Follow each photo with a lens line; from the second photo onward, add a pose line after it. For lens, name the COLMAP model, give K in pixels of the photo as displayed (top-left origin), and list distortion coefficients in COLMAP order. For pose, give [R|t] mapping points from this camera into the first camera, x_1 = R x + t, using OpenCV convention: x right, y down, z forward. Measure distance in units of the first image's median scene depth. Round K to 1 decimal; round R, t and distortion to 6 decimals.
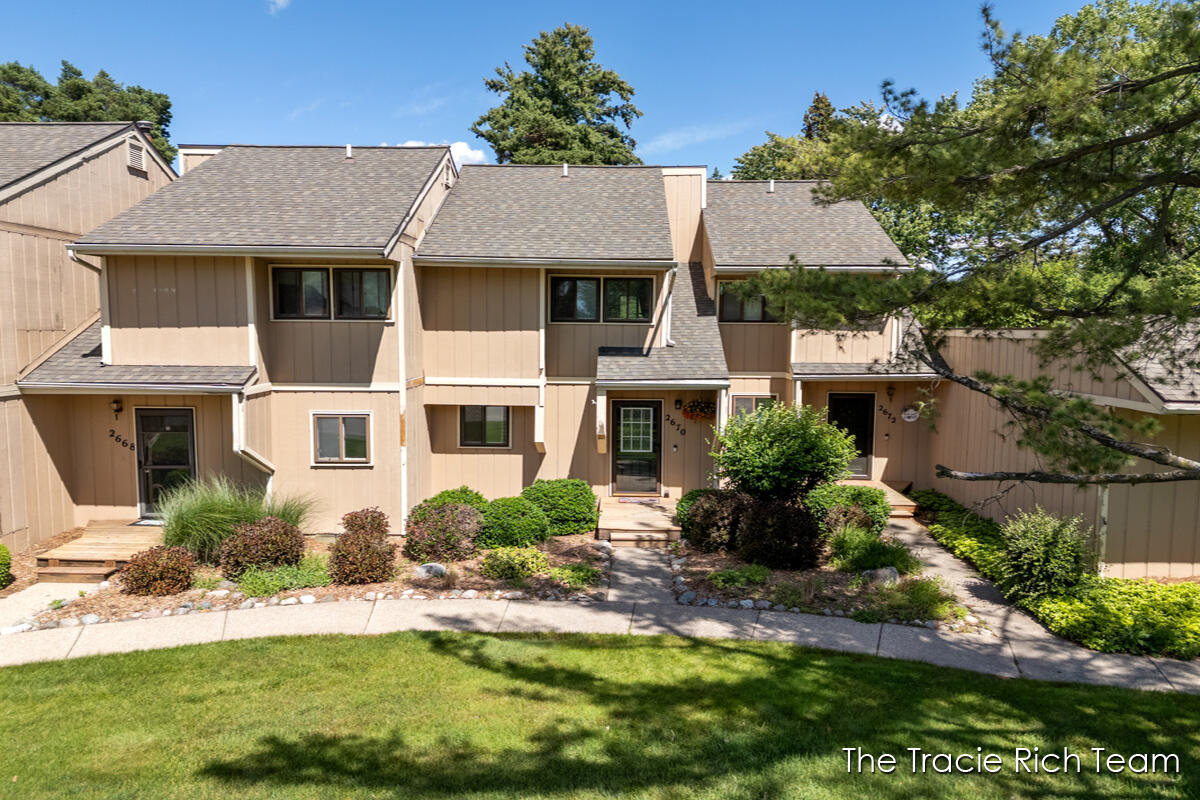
lens RADIAL K [[916.6, 0, 598.3], [0, 916.6, 404.5], [0, 0, 1]] dist [0.060450, -0.047436]
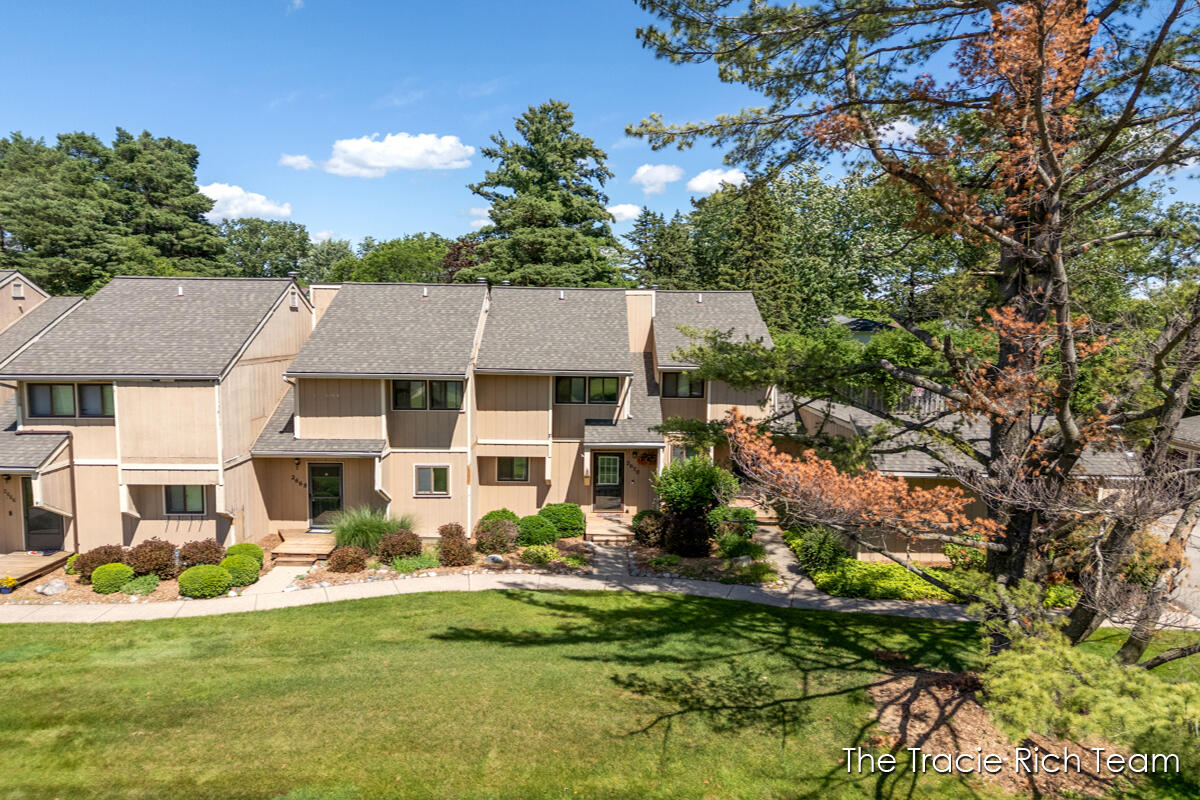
lens RADIAL K [[916.6, 0, 604.9], [0, 916.6, 405.6], [0, 0, 1]] dist [0.060450, -0.047436]
pose [[0.999296, 0.001523, 0.037499, -0.028828], [-0.001894, 0.999949, 0.009872, -0.118523], [-0.037482, -0.009936, 0.999248, -0.691238]]
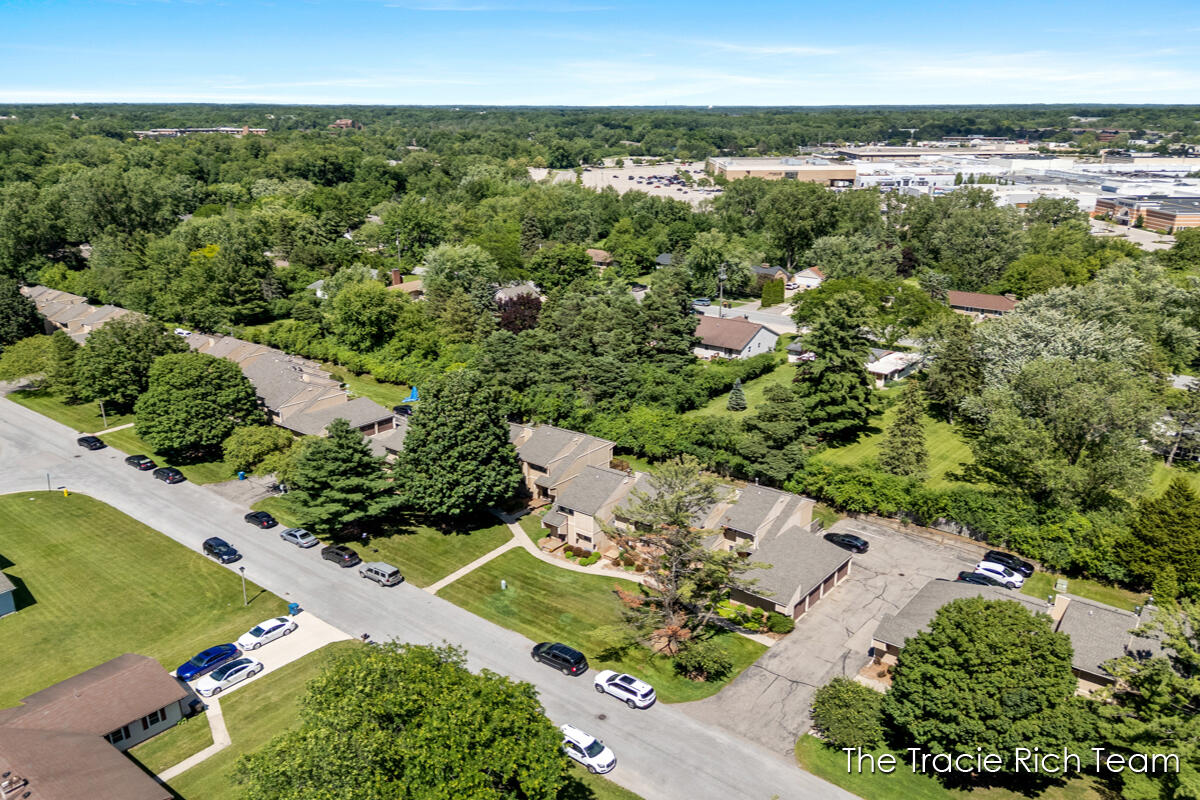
lens RADIAL K [[916.6, 0, 604.9], [0, 916.6, 398.8], [0, 0, 1]] dist [0.060450, -0.047436]
pose [[0.806983, 0.170110, -0.565544, 2.833673], [-0.063300, 0.977016, 0.203552, -2.168548], [0.587172, -0.128464, 0.799203, -3.988302]]
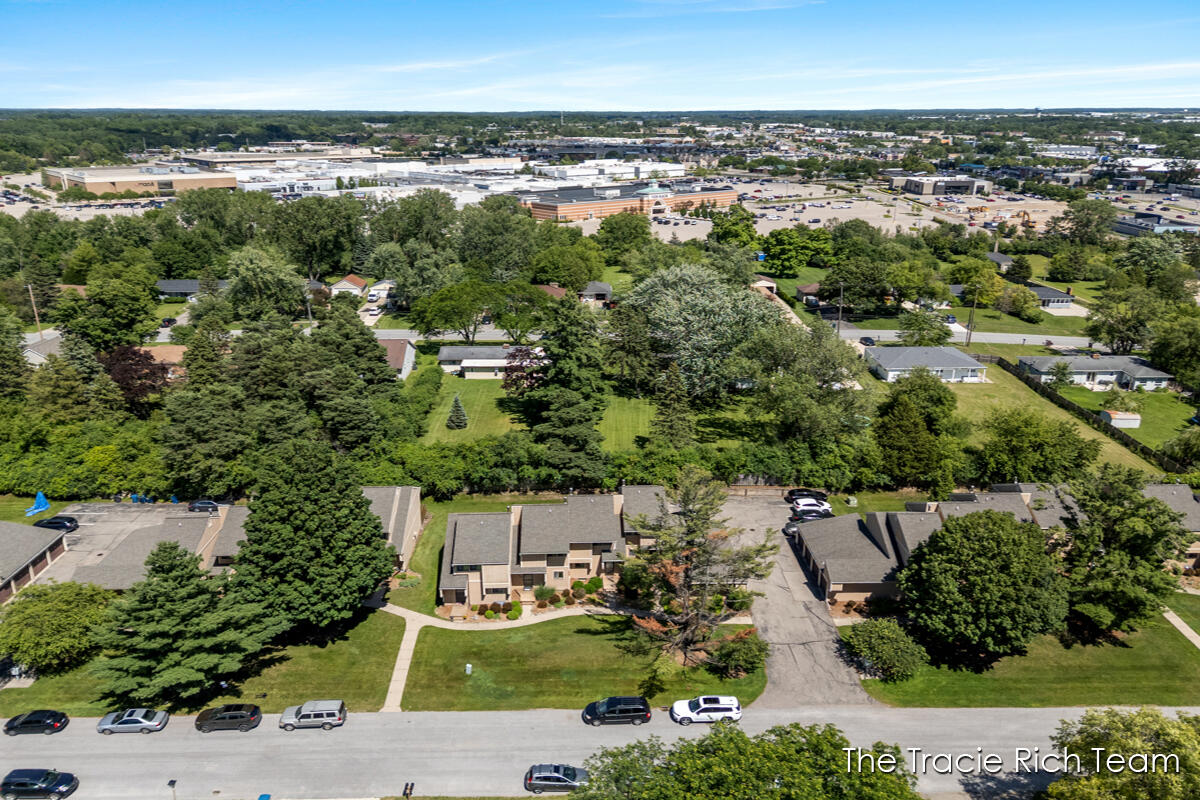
lens RADIAL K [[916.6, 0, 599.4], [0, 916.6, 402.8], [0, 0, 1]] dist [0.060450, -0.047436]
pose [[0.998214, -0.027399, 0.053084, -0.307065], [0.017043, 0.982302, 0.186528, -2.130997], [-0.057255, -0.185290, 0.981014, -4.543128]]
